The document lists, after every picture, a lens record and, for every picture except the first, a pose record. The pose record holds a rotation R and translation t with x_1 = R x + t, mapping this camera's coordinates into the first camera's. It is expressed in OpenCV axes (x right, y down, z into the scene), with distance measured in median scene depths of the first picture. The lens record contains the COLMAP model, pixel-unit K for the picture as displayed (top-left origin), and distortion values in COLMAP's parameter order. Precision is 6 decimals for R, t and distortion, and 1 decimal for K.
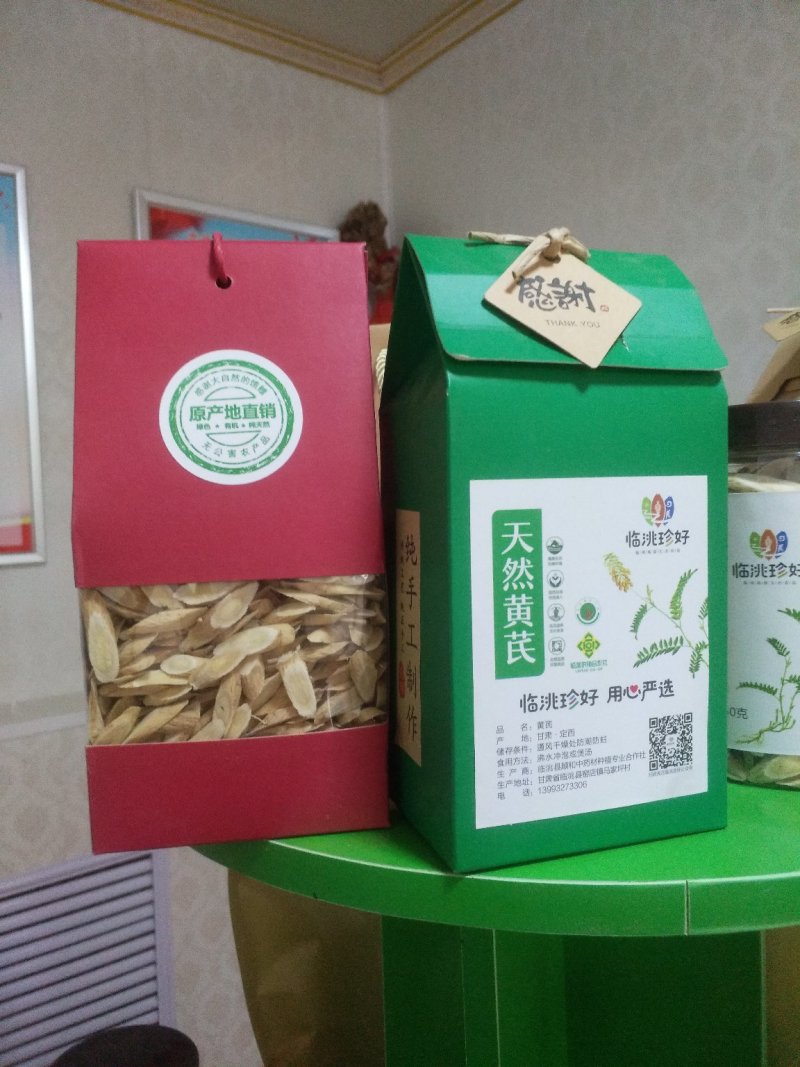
lens RADIAL K [[810.7, 0, 396.9], [0, 810.7, 511.4], [0, 0, 1]] dist [0.068592, -0.143212]
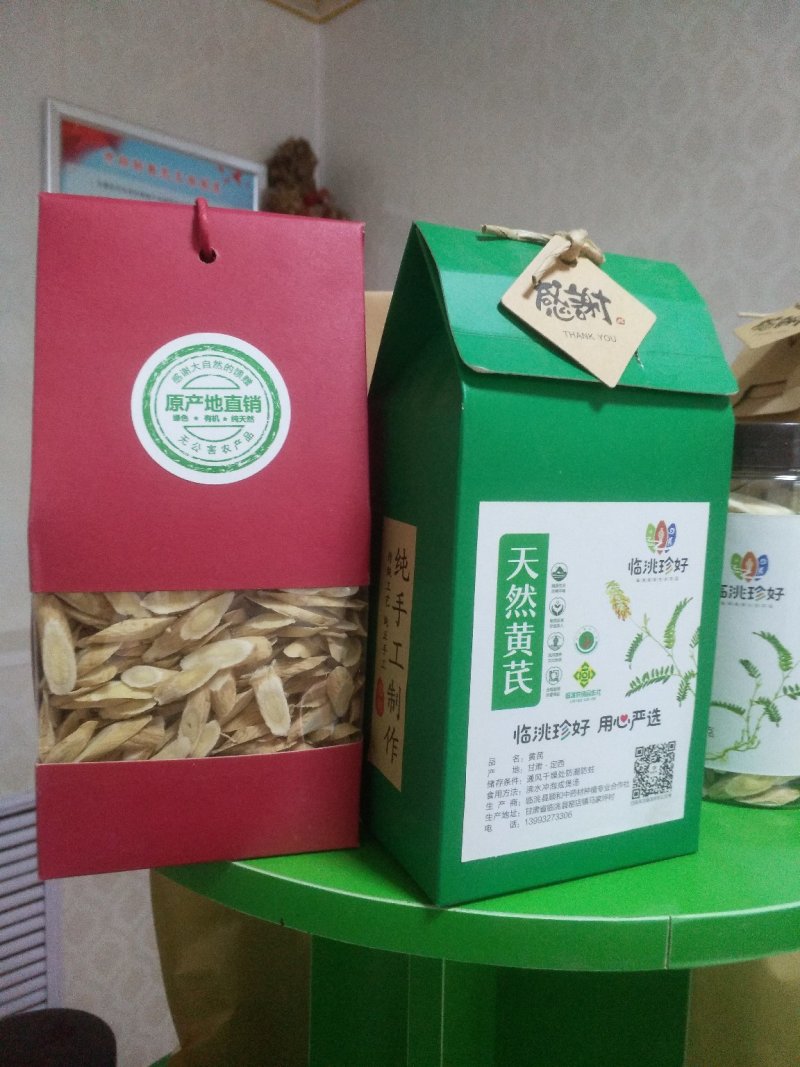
lens RADIAL K [[817.4, 0, 393.6], [0, 817.4, 510.0], [0, 0, 1]] dist [0.006246, -0.002568]
pose [[0.992550, 0.050303, 0.110968, -0.103664], [-0.057021, 0.996674, 0.058221, -0.071947], [-0.107670, -0.064115, 0.992117, 0.073358]]
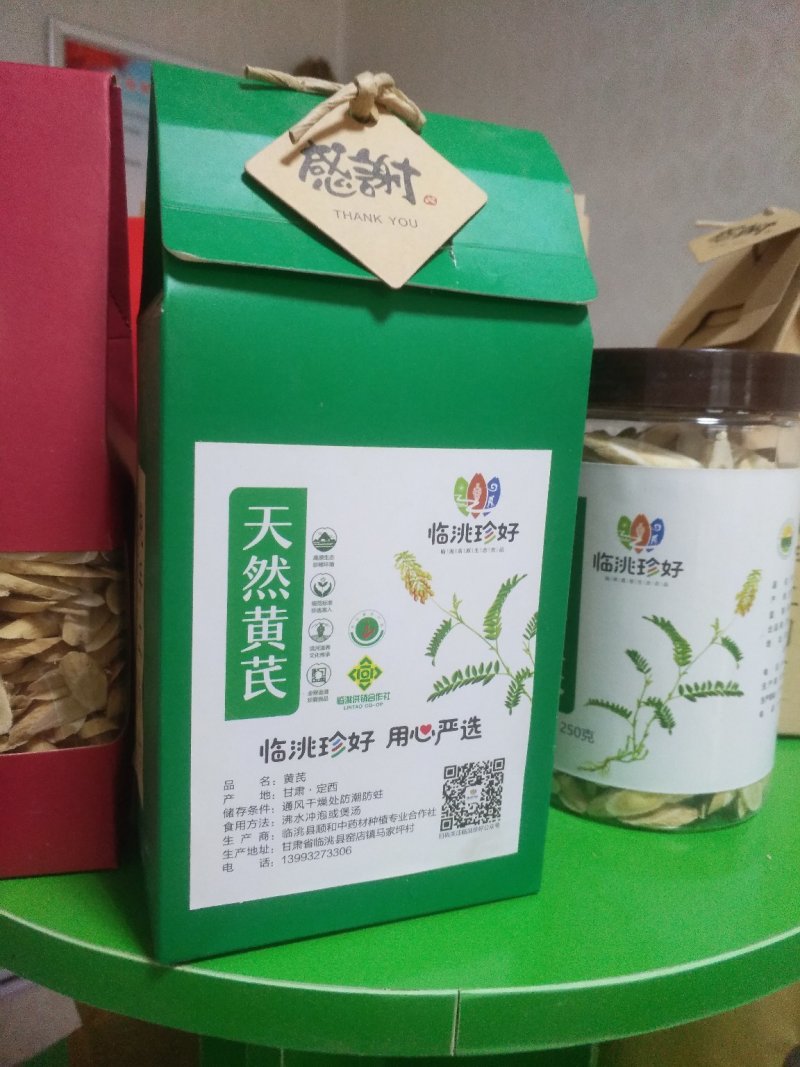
lens RADIAL K [[810.7, 0, 396.9], [0, 810.7, 511.4], [0, 0, 1]] dist [0.068592, -0.143212]
pose [[0.996542, 0.061694, 0.055667, 0.208160], [-0.068398, 0.989424, 0.127914, -0.075017], [-0.047186, -0.131279, 0.990222, 0.282107]]
